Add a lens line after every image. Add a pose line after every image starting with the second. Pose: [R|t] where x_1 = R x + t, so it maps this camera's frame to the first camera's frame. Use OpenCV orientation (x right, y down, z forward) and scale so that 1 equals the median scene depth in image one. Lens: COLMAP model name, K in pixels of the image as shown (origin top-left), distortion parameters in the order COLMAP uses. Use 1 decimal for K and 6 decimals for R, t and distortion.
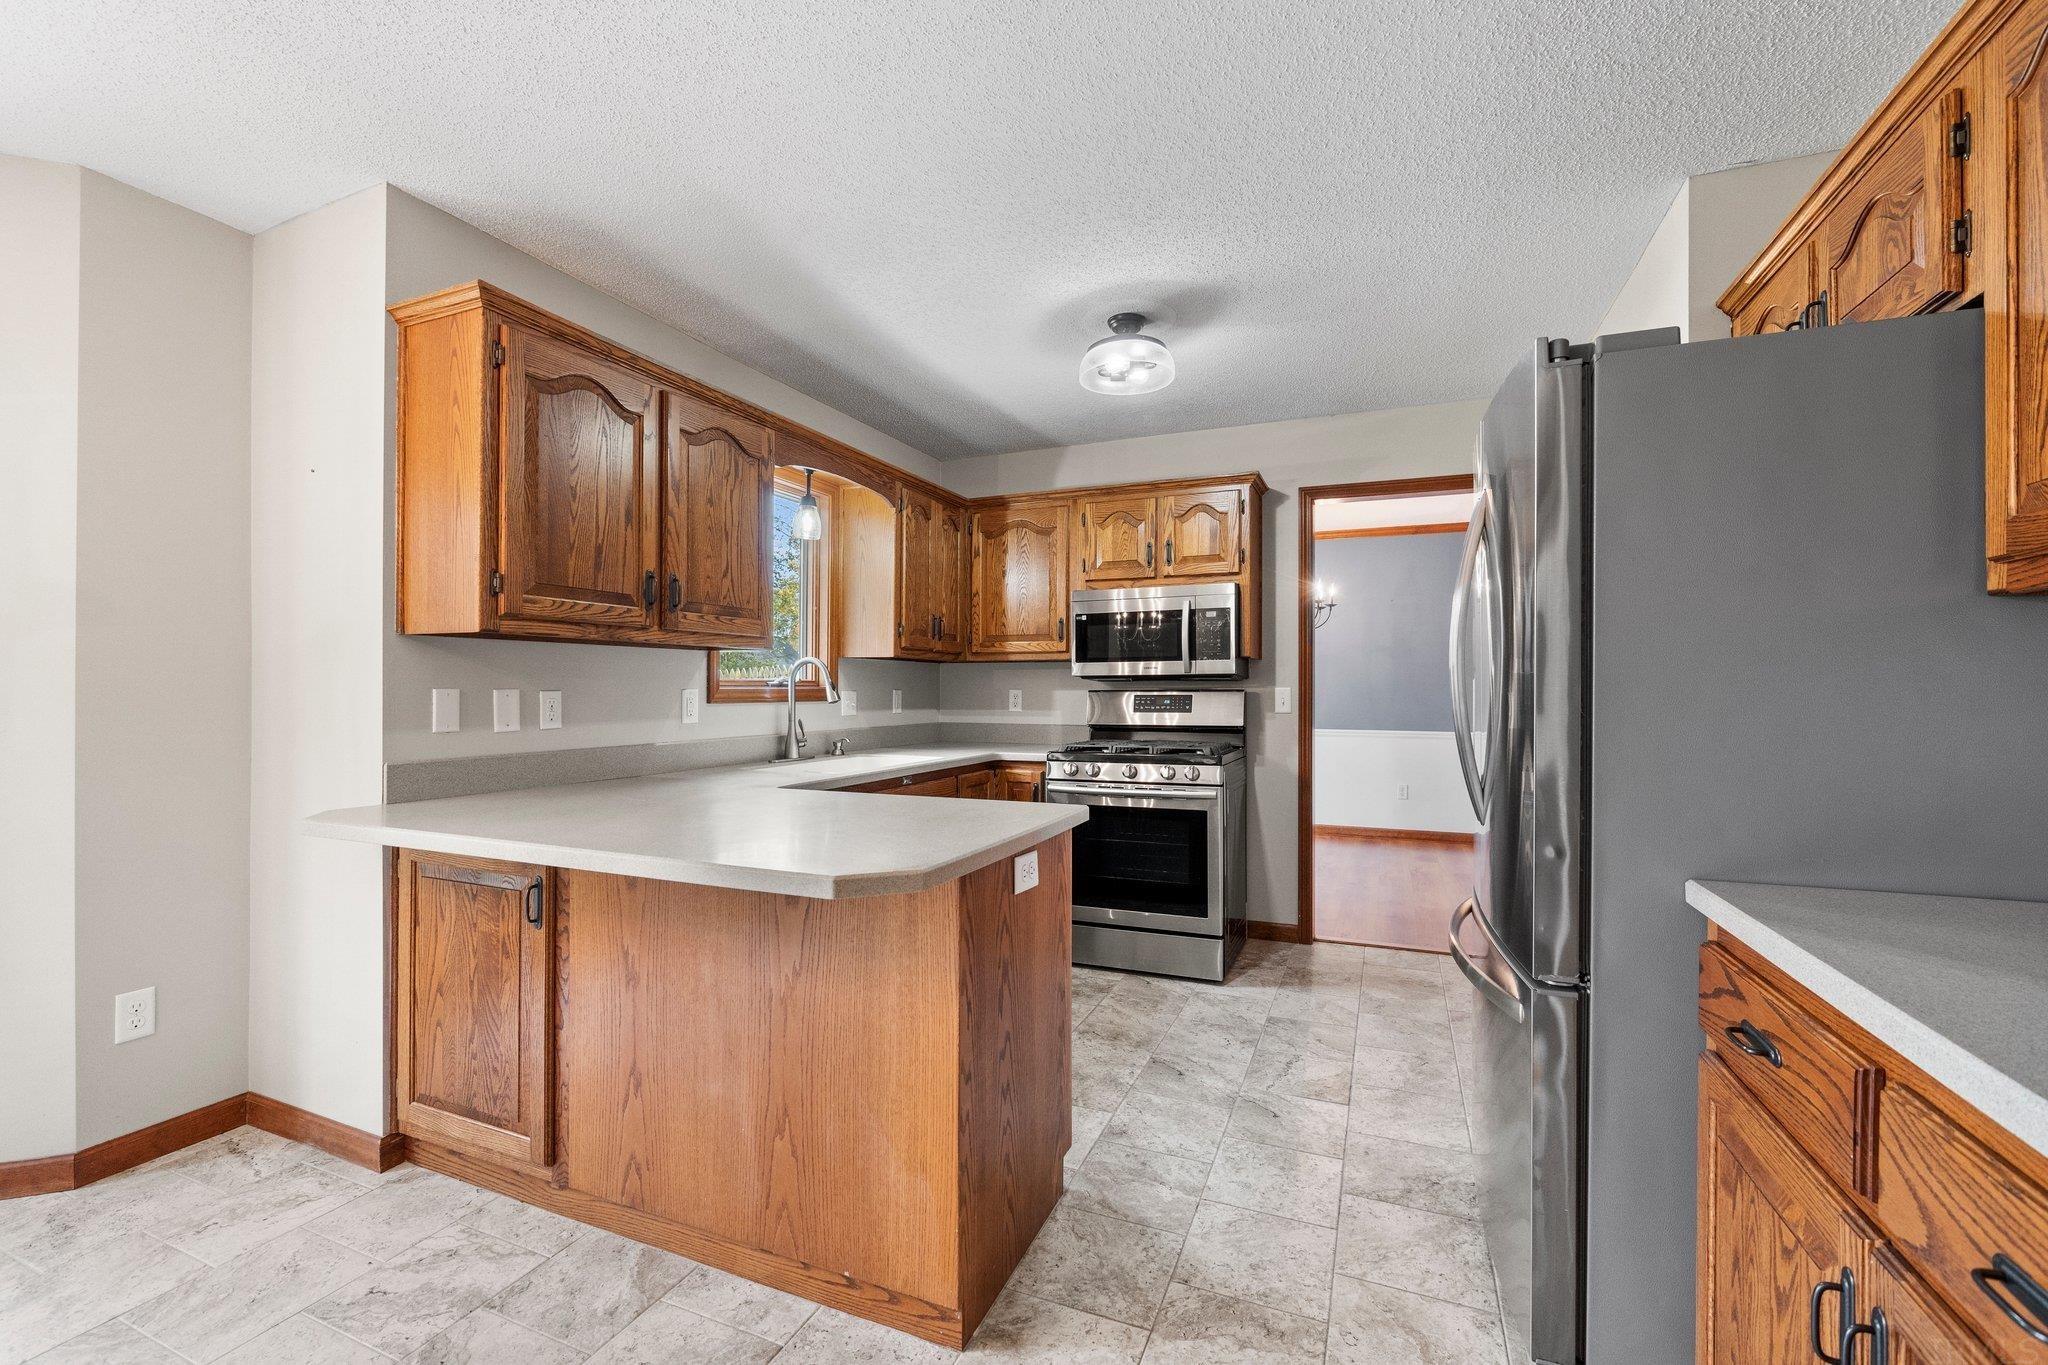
lens RADIAL K [[857.6, 0, 1018.9], [0, 857.6, 685.5], [0, 0, 1]] dist [-0.012018, 0.000758]
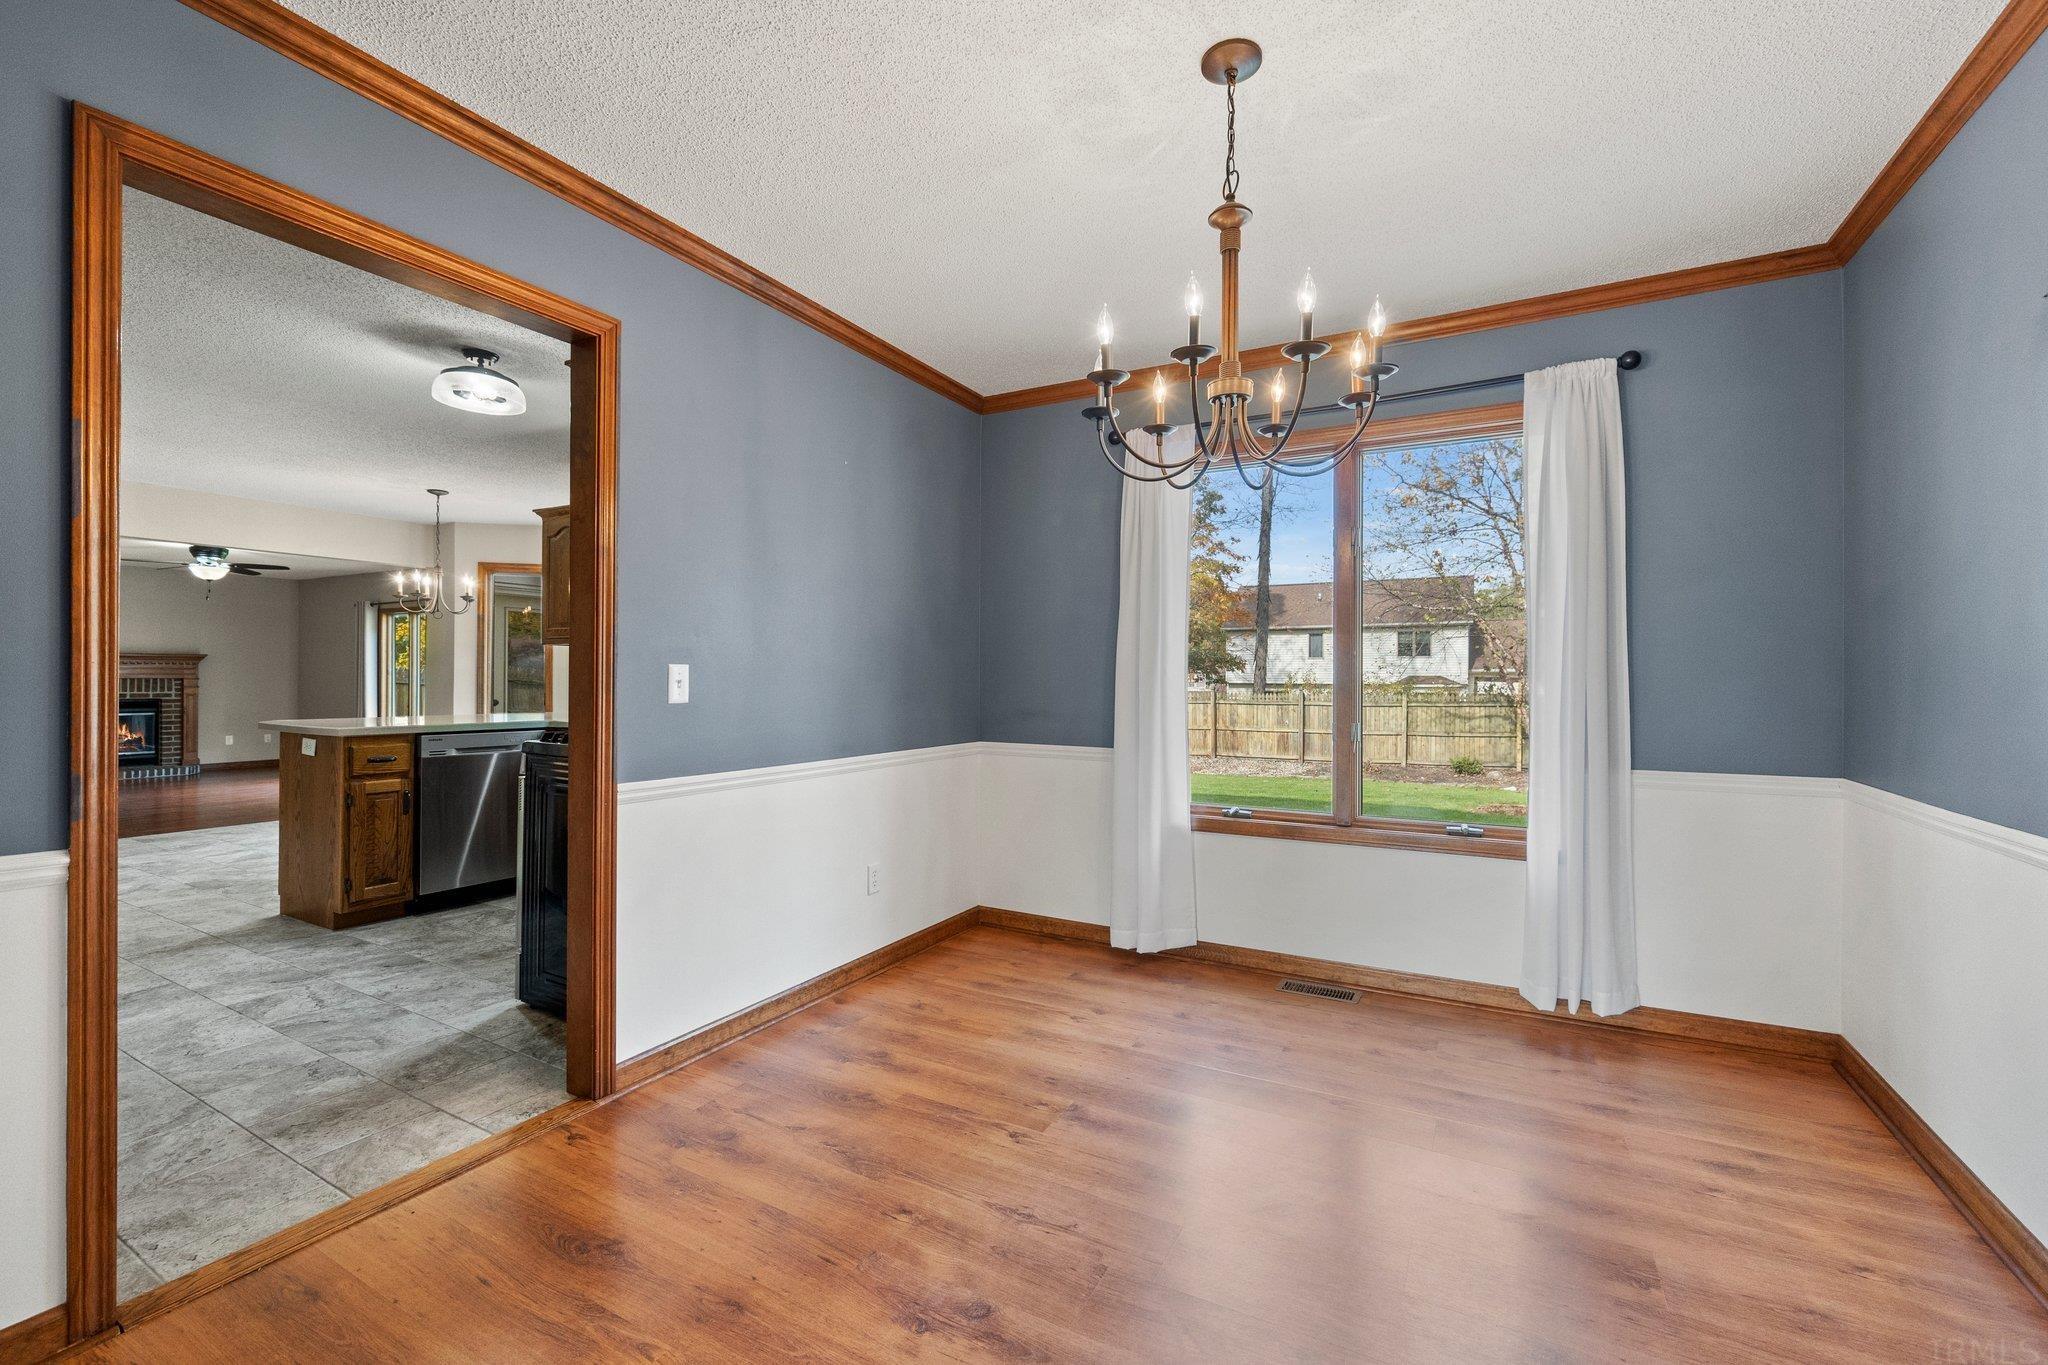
lens RADIAL K [[857.6, 0, 1032.0], [0, 857.6, 676.2], [0, 0, 1]] dist [-0.012018, 0.000758]
pose [[-0.096037, -0.004919, -0.995366, 1.021475], [-0.004668, 0.999979, -0.004492, 0.019656], [0.995367, 0.004215, -0.096058, 1.562032]]
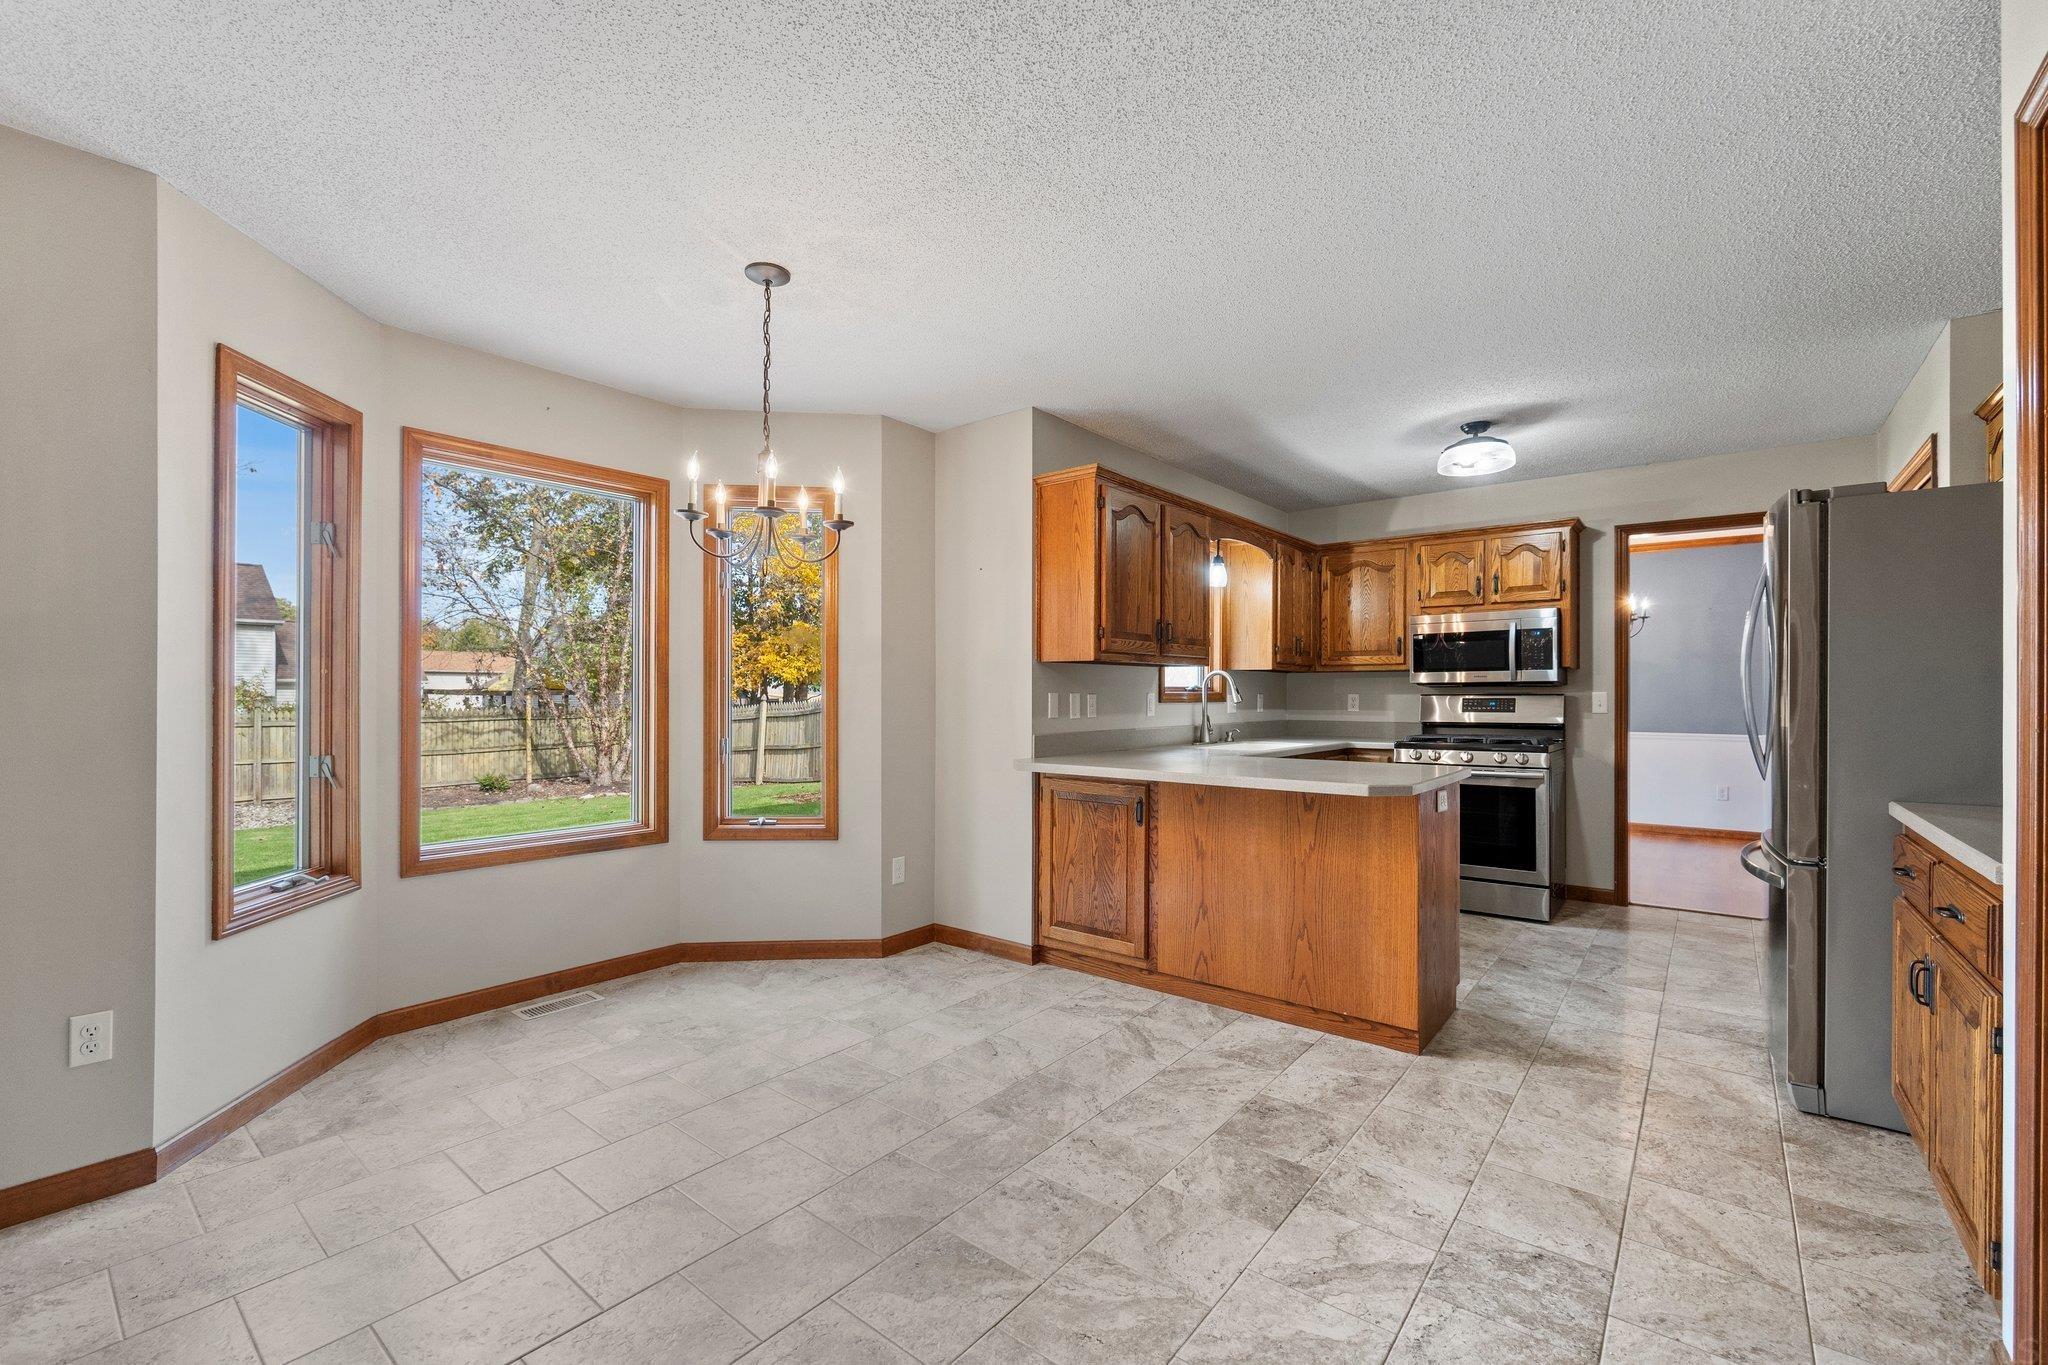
lens RADIAL K [[857.6, 0, 1018.4], [0, 857.6, 692.8], [0, 0, 1]] dist [-0.012018, 0.000758]
pose [[0.961262, -0.001062, -0.275633, -0.168753], [0.001494, 0.999998, 0.001354, 0.000744], [0.275631, -0.001714, 0.961262, -0.433880]]
